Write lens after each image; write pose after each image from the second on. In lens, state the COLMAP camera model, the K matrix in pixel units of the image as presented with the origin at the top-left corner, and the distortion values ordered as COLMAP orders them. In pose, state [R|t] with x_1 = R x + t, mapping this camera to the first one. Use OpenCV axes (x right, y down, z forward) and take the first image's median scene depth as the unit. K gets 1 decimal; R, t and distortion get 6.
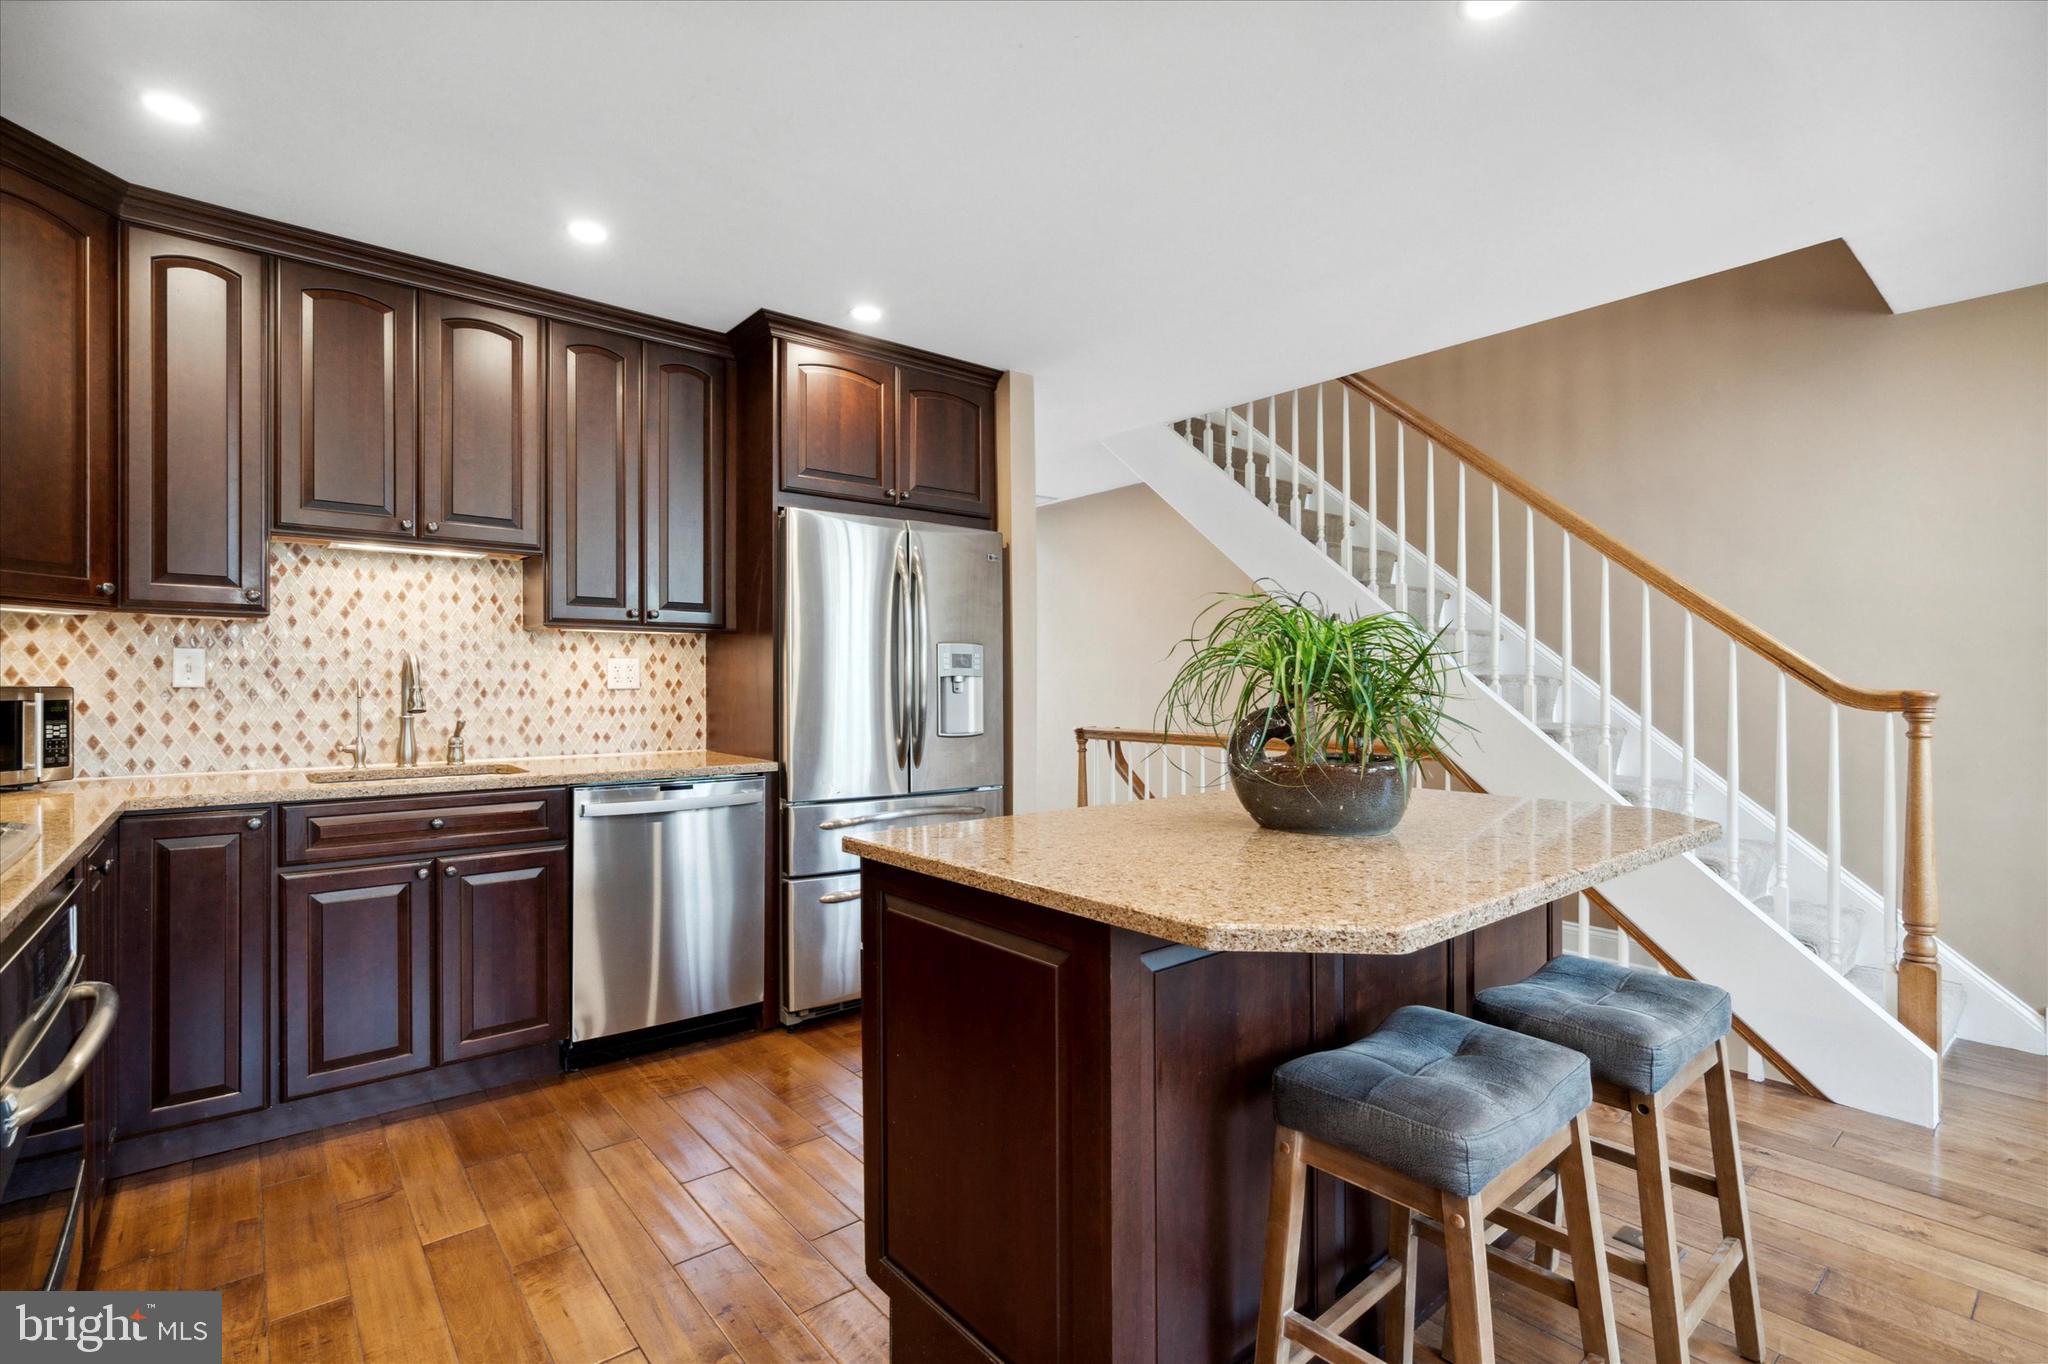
lens RADIAL K [[940.2, 0, 1019.0], [0, 940.2, 683.9], [0, 0, 1]] dist [-0.004076, 0.000710]
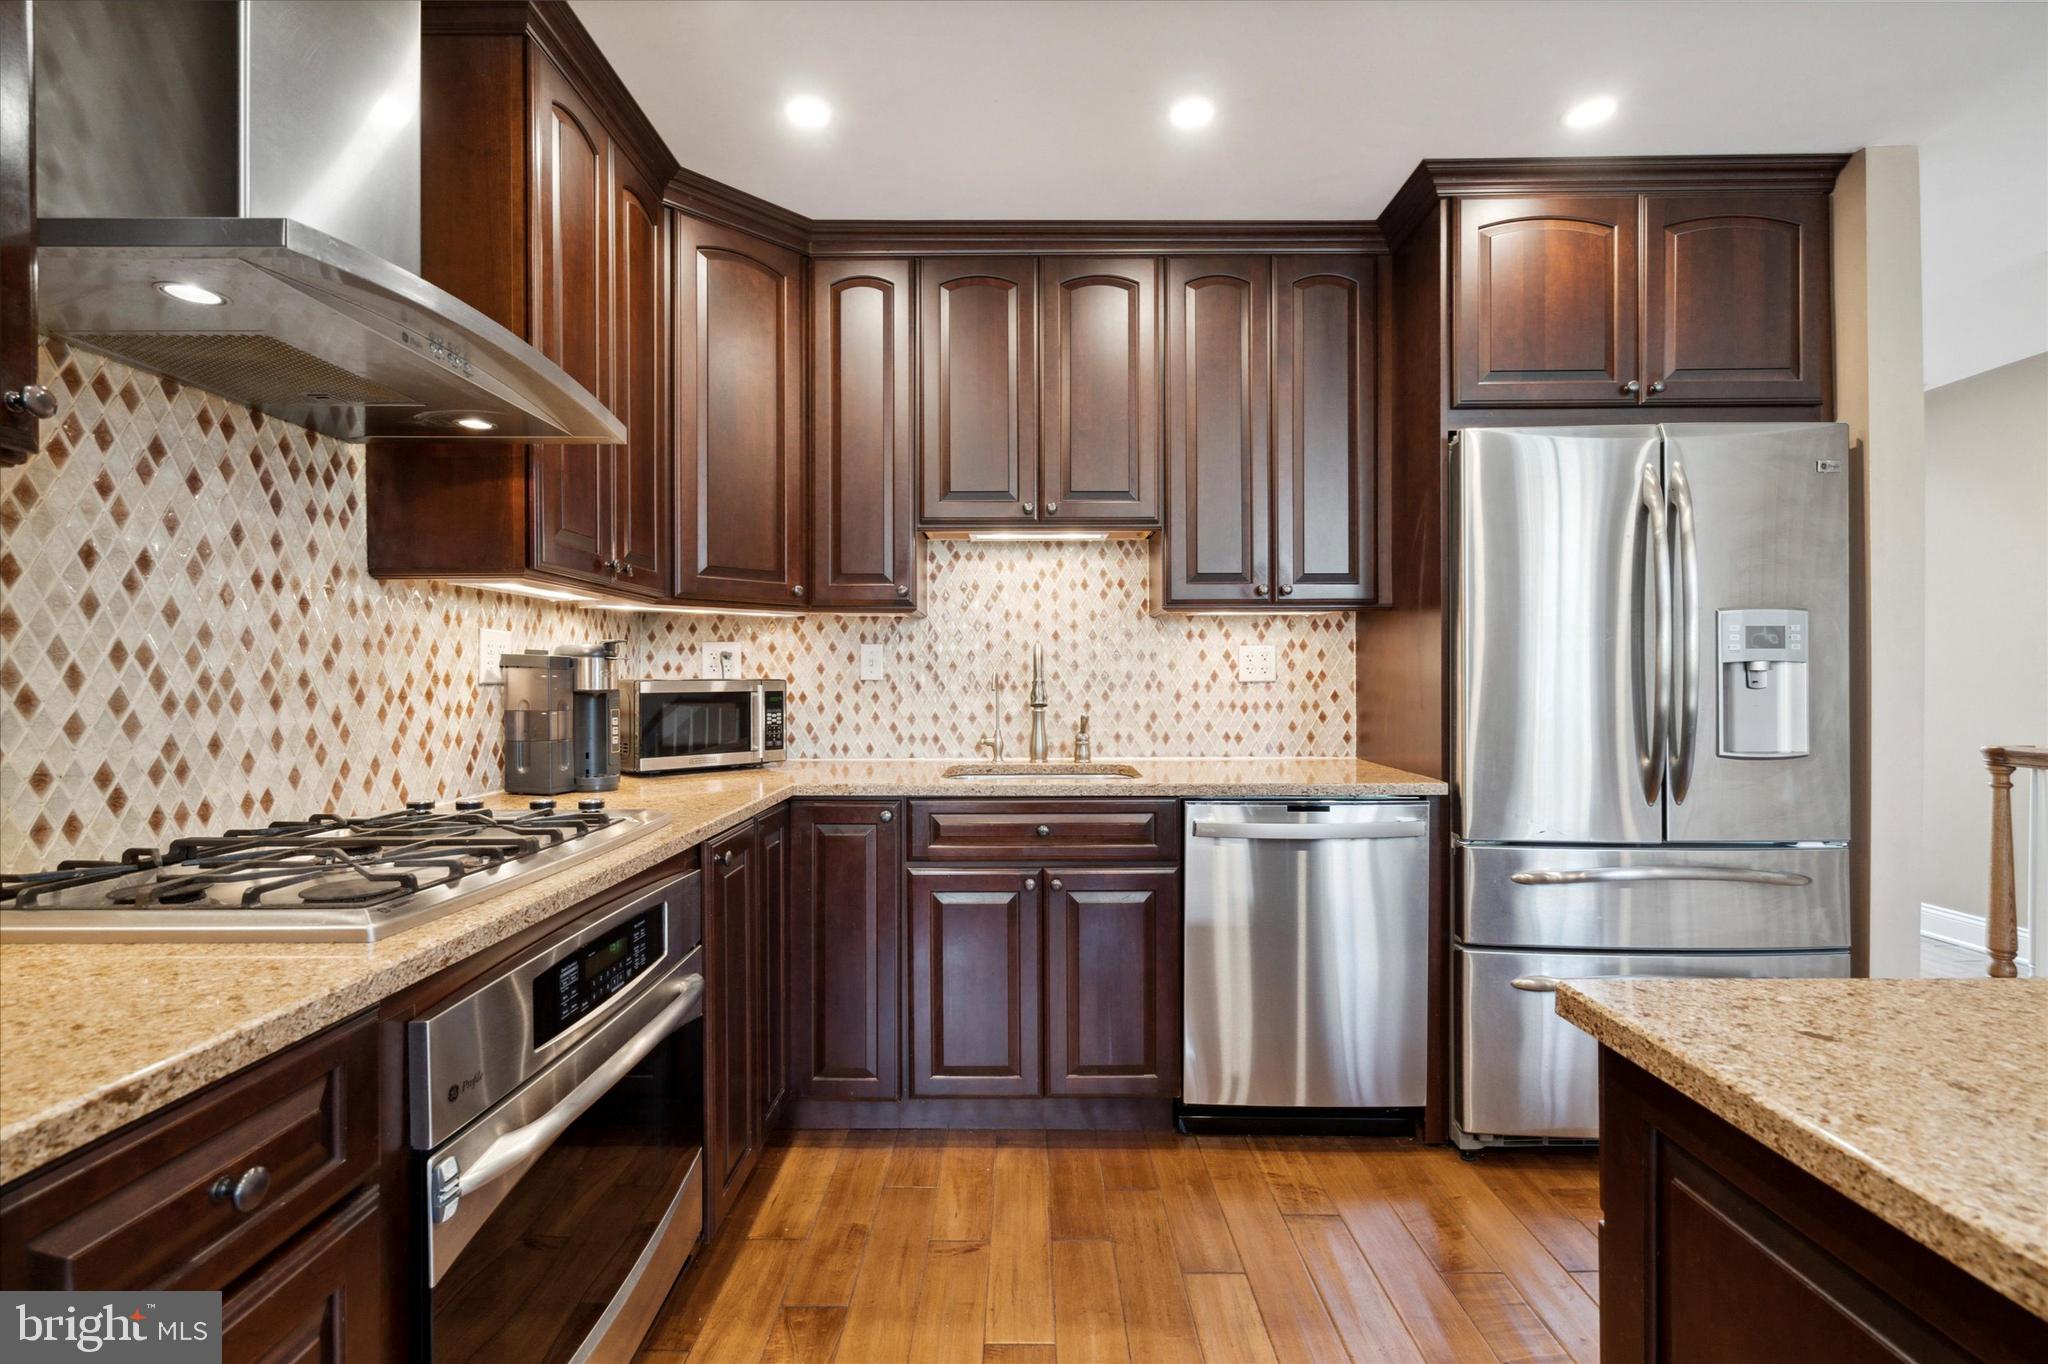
lens RADIAL K [[929.4, 0, 1020.0], [0, 929.4, 683.9], [0, 0, 1]] dist [-0.005388, 0.001505]
pose [[0.765047, 0.002080, -0.643971, -0.050518], [0.002798, 0.999975, 0.006554, 0.001478], [0.643969, -0.006816, 0.765021, 0.250078]]
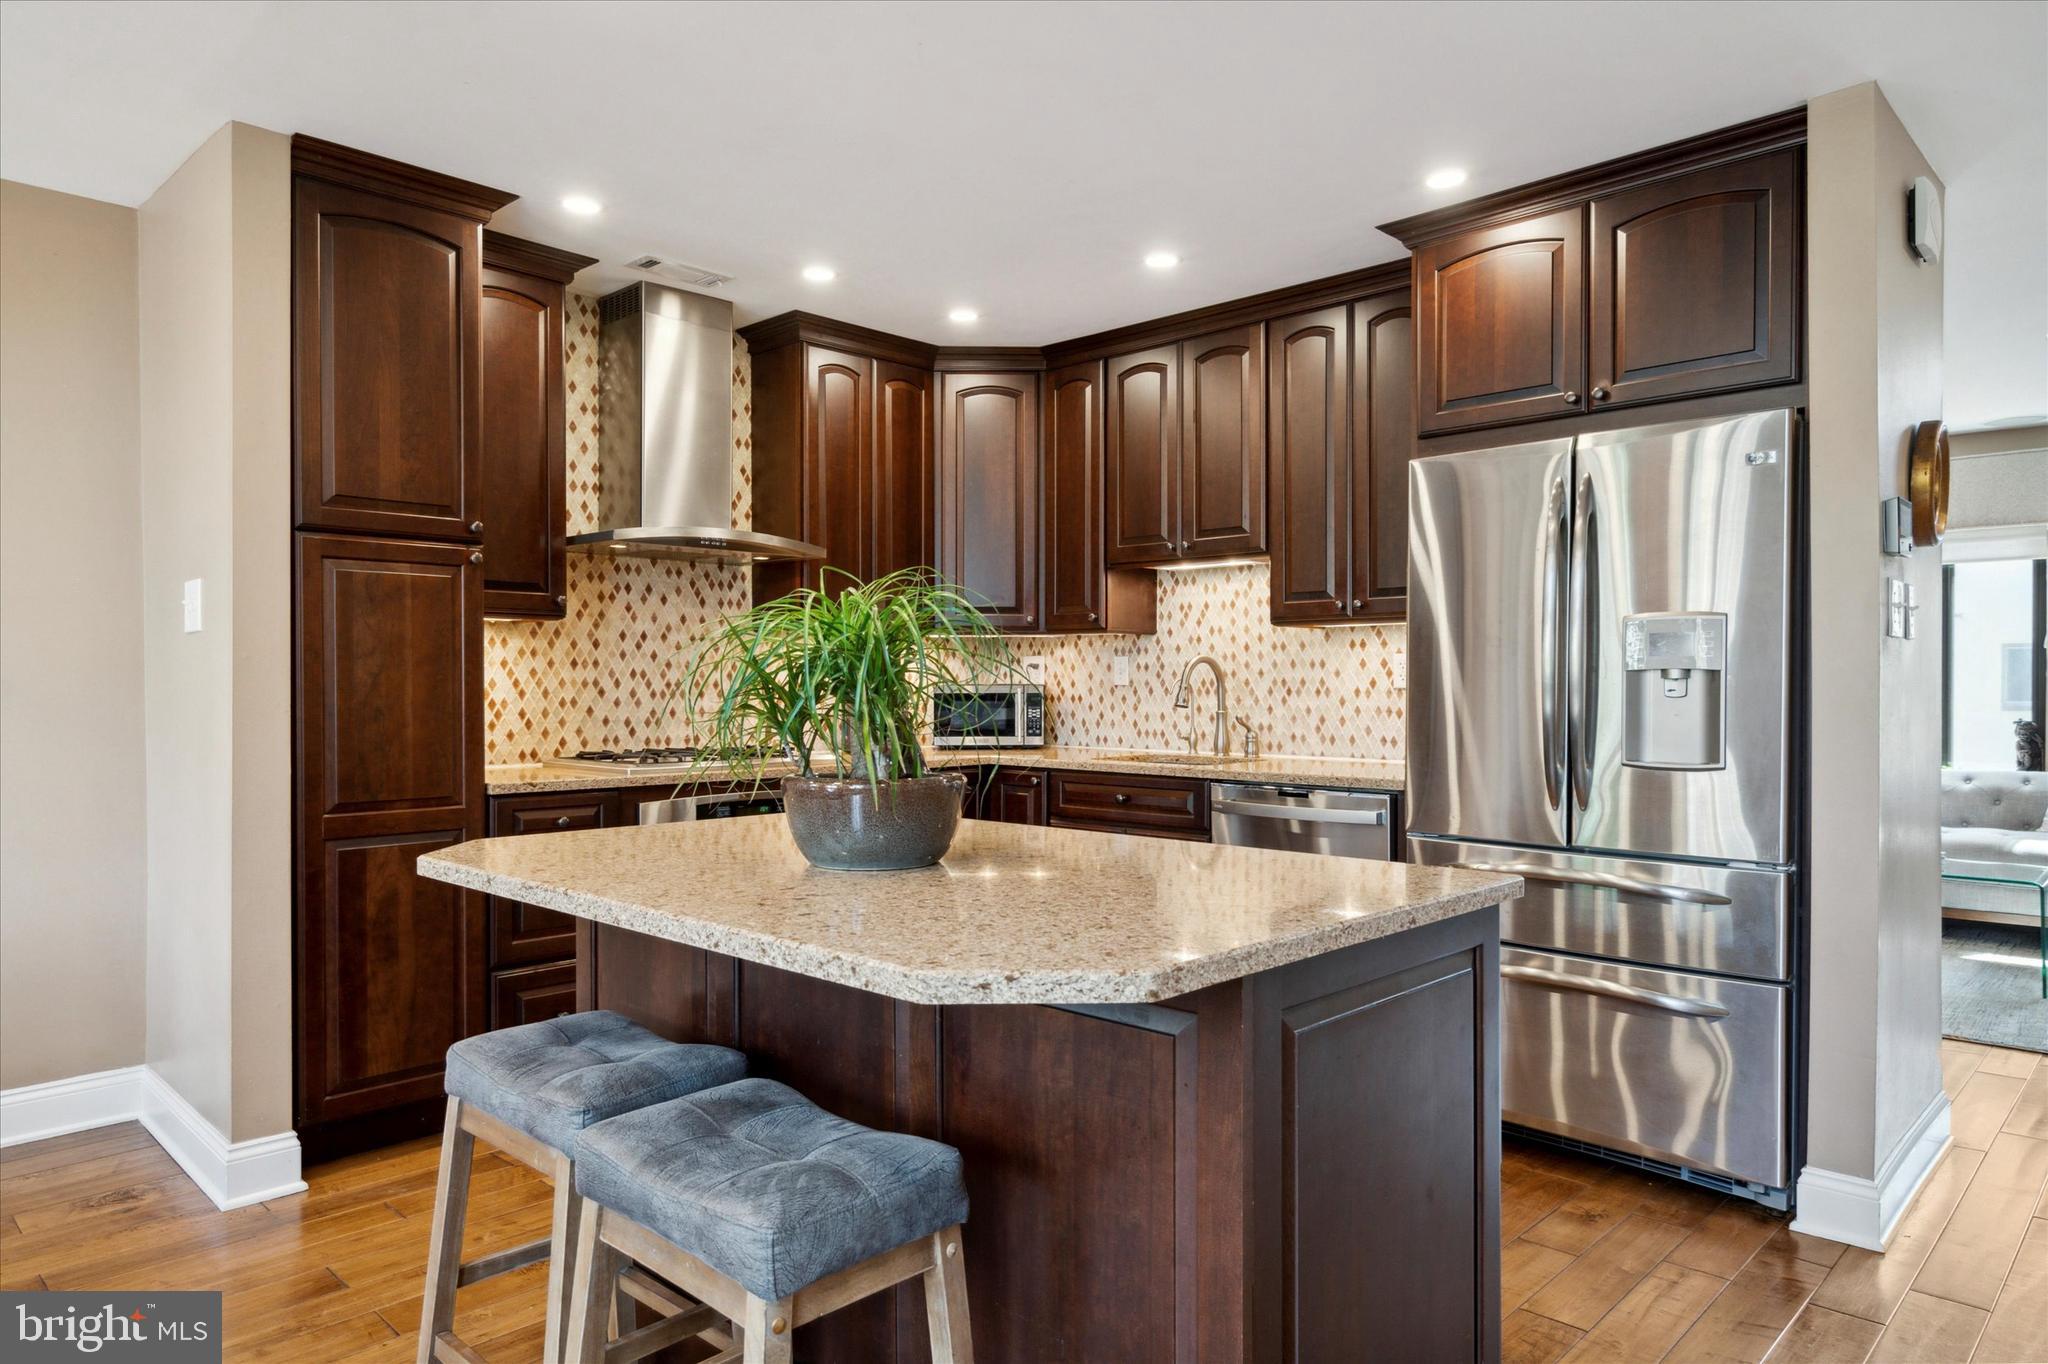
lens RADIAL K [[1276.6, 0, 1014.2], [0, 1276.6, 699.5], [0, 0, 1]] dist [0.005602, 0.000982]
pose [[0.103291, 0.013294, -0.994562, 0.824947], [0.000845, 0.999909, 0.013453, -0.000561], [0.994651, -0.002231, 0.103270, 0.577367]]
